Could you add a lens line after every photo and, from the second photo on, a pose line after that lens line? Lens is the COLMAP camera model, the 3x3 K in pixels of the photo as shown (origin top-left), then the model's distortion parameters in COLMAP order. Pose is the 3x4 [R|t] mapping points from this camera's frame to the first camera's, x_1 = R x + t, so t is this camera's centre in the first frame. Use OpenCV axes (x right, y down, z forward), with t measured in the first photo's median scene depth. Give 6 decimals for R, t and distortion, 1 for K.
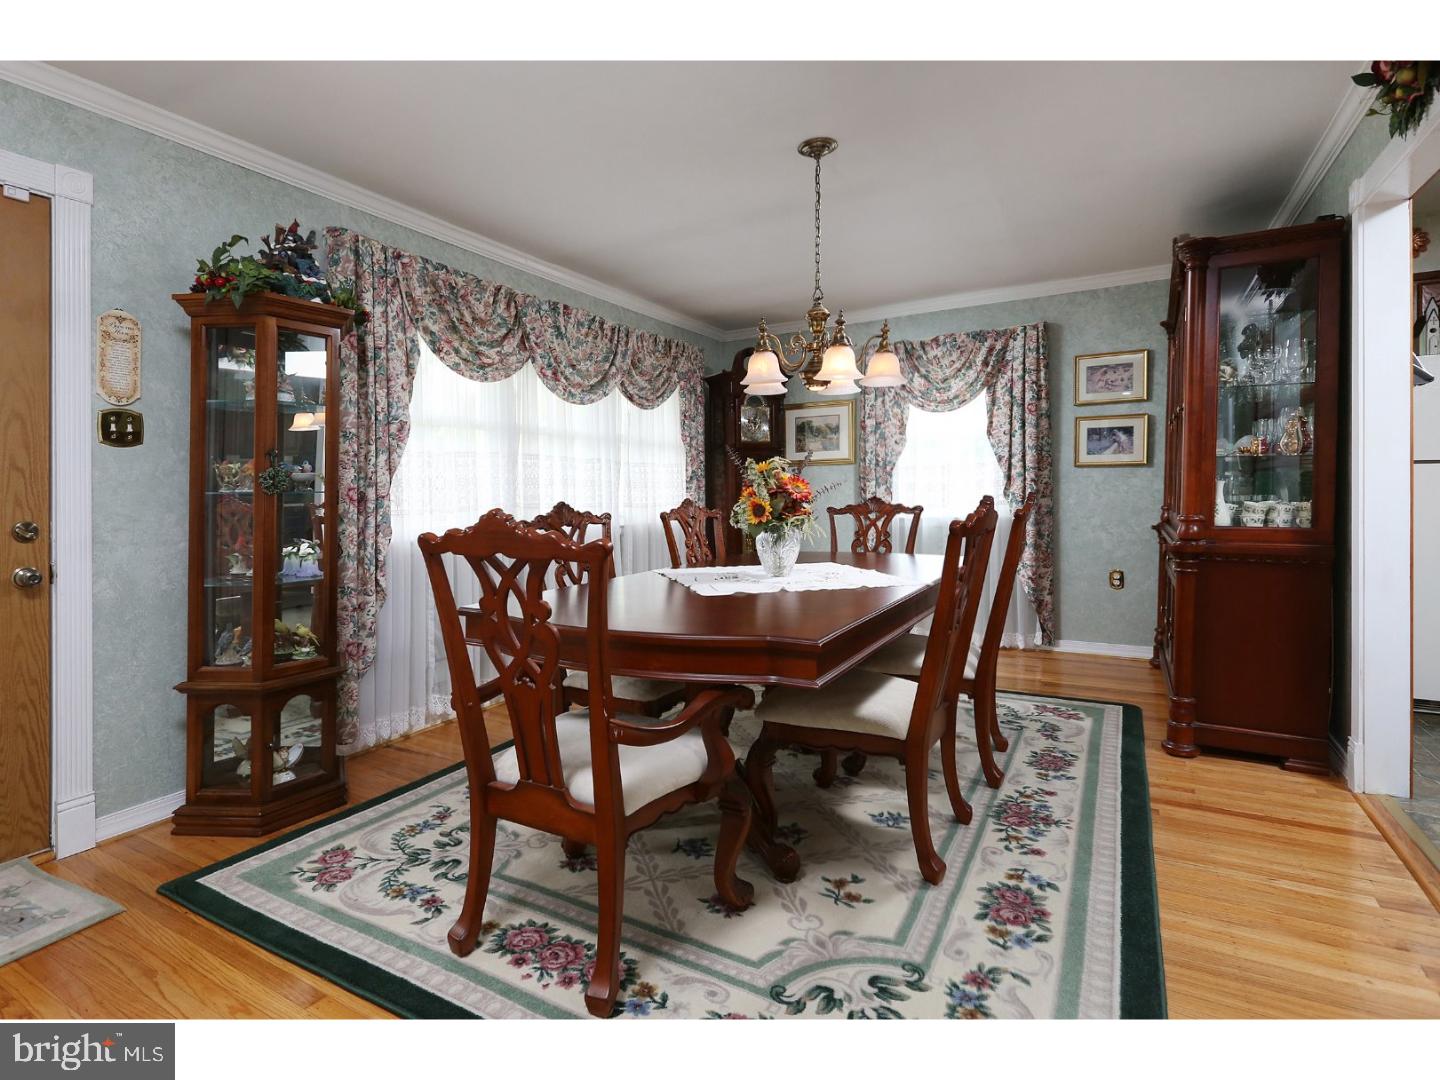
lens RADIAL K [[700.0, 0, 717.0], [0, 700.0, 485.7], [0, 0, 1]] dist [-0.002243, -0.000805]
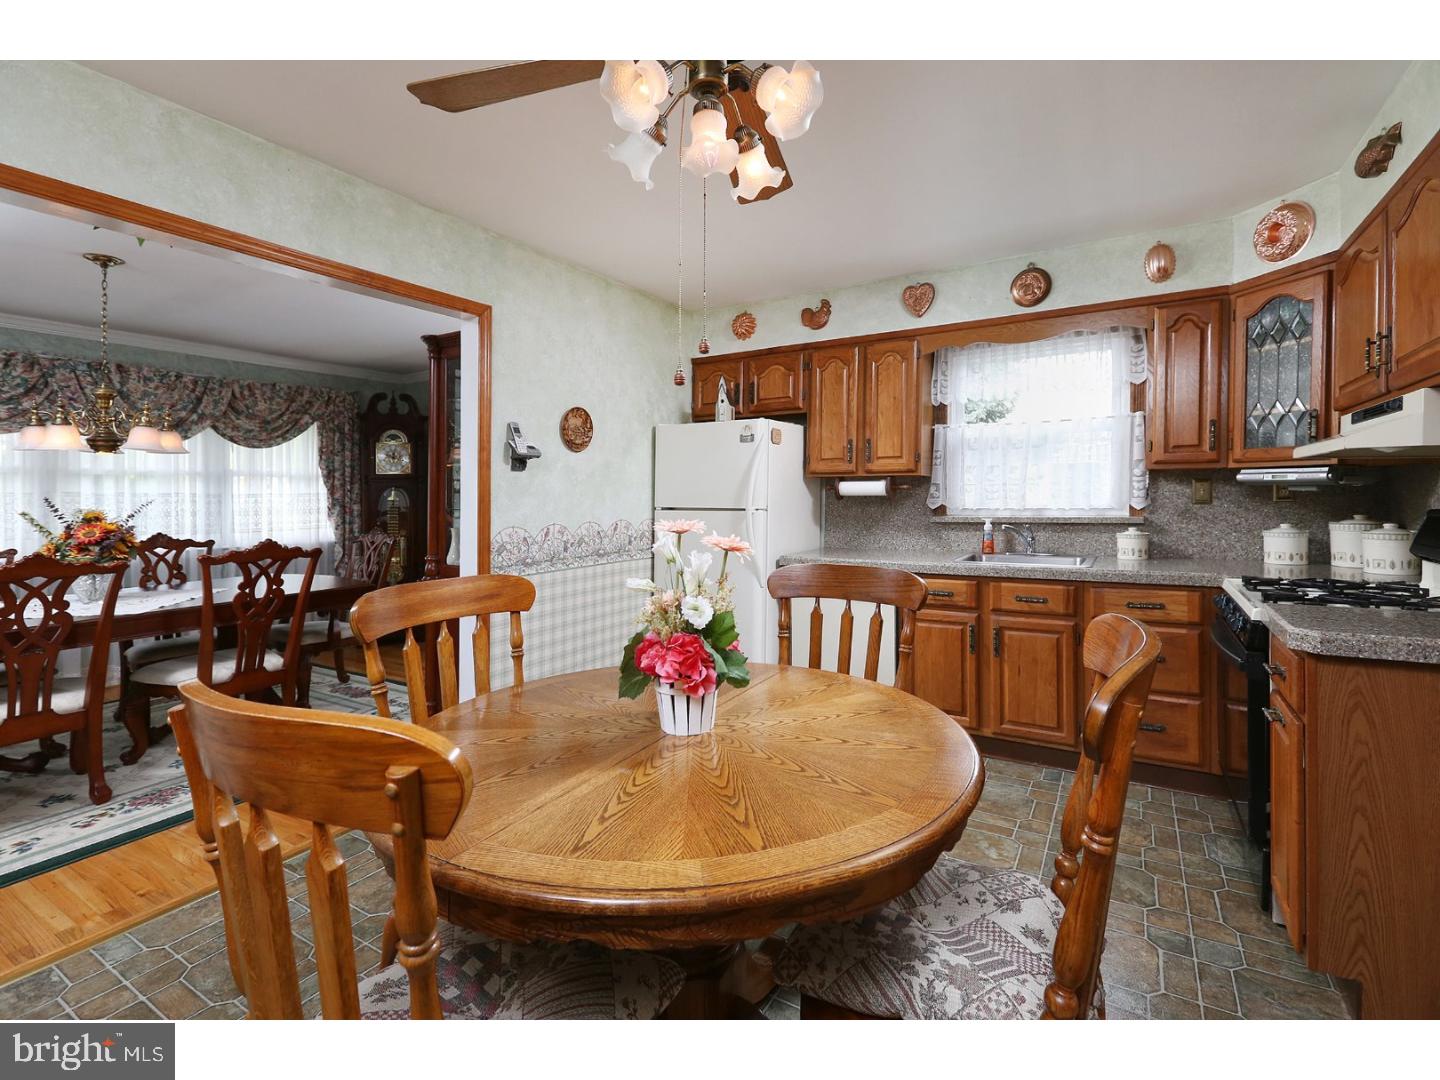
lens RADIAL K [[679.7, 0, 724.6], [0, 679.7, 486.4], [0, 0, 1]] dist [0.013480, 0.000071]
pose [[0.999875, -0.003379, -0.015467, 0.879769], [0.003236, 0.999952, -0.009259, -0.044539], [0.015498, 0.009208, 0.999838, -0.136235]]
